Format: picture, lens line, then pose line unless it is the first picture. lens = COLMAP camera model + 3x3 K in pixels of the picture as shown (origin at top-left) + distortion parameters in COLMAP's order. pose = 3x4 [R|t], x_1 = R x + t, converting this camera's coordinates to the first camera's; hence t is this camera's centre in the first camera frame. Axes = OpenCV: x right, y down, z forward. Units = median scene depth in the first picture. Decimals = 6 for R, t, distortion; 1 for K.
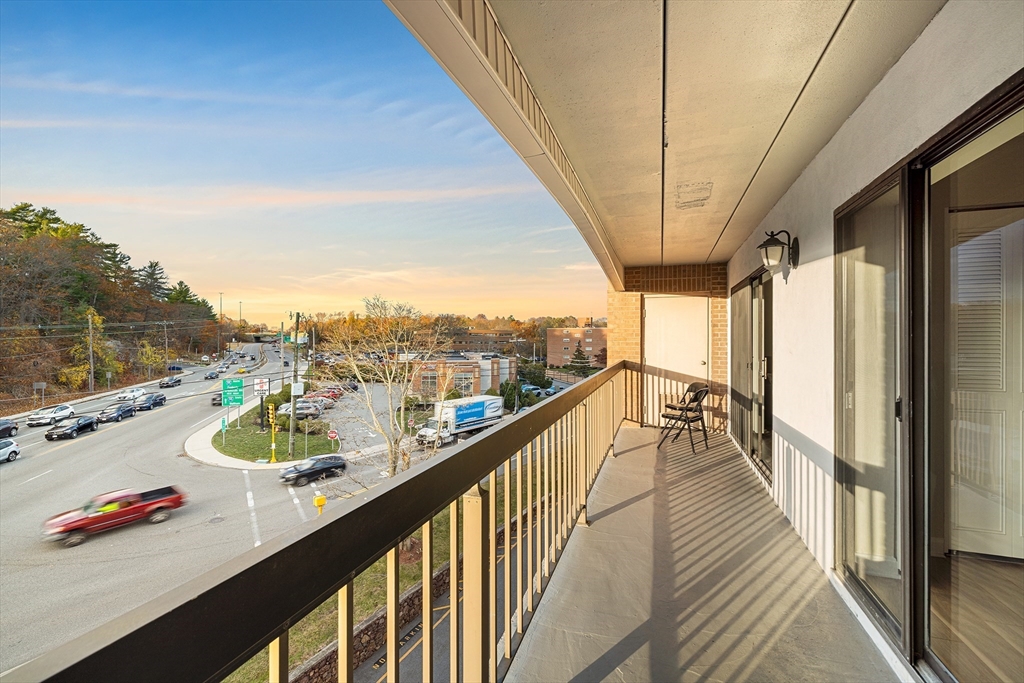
lens RADIAL K [[428.4, 0, 512.5], [0, 428.4, 339.7], [0, 0, 1]] dist [0.001603, 0.000254]
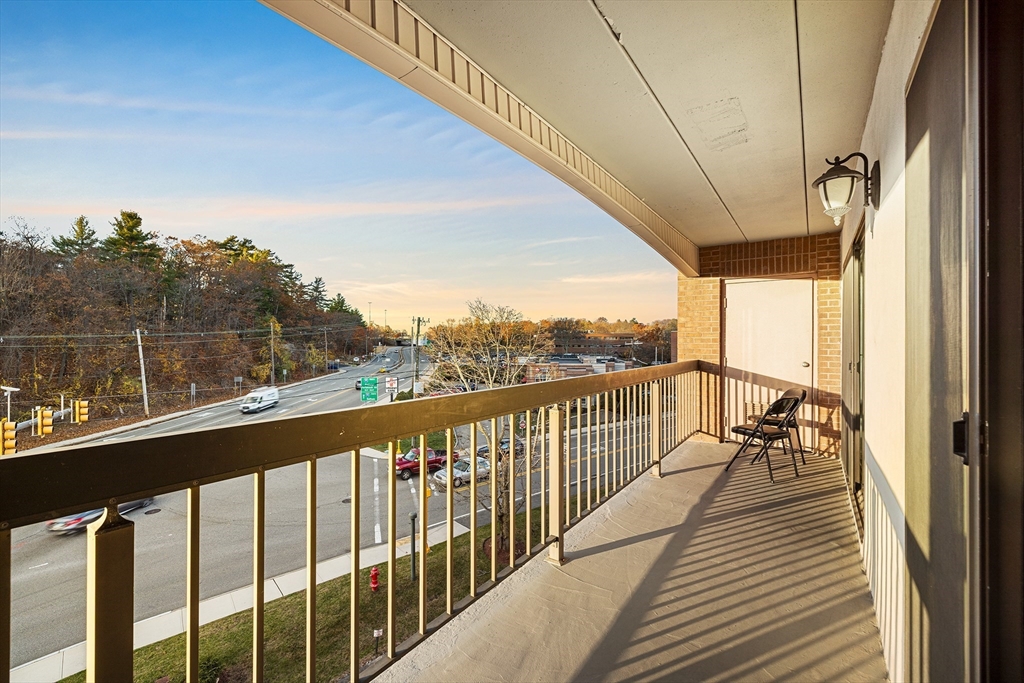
lens RADIAL K [[428.4, 0, 512.0], [0, 428.4, 345.7], [0, 0, 1]] dist [0.001603, 0.000254]
pose [[0.961155, 0.001235, -0.276007, 0.143099], [0.000226, 0.999986, 0.005262, 0.015020], [0.276010, -0.005120, 0.961141, 0.106305]]
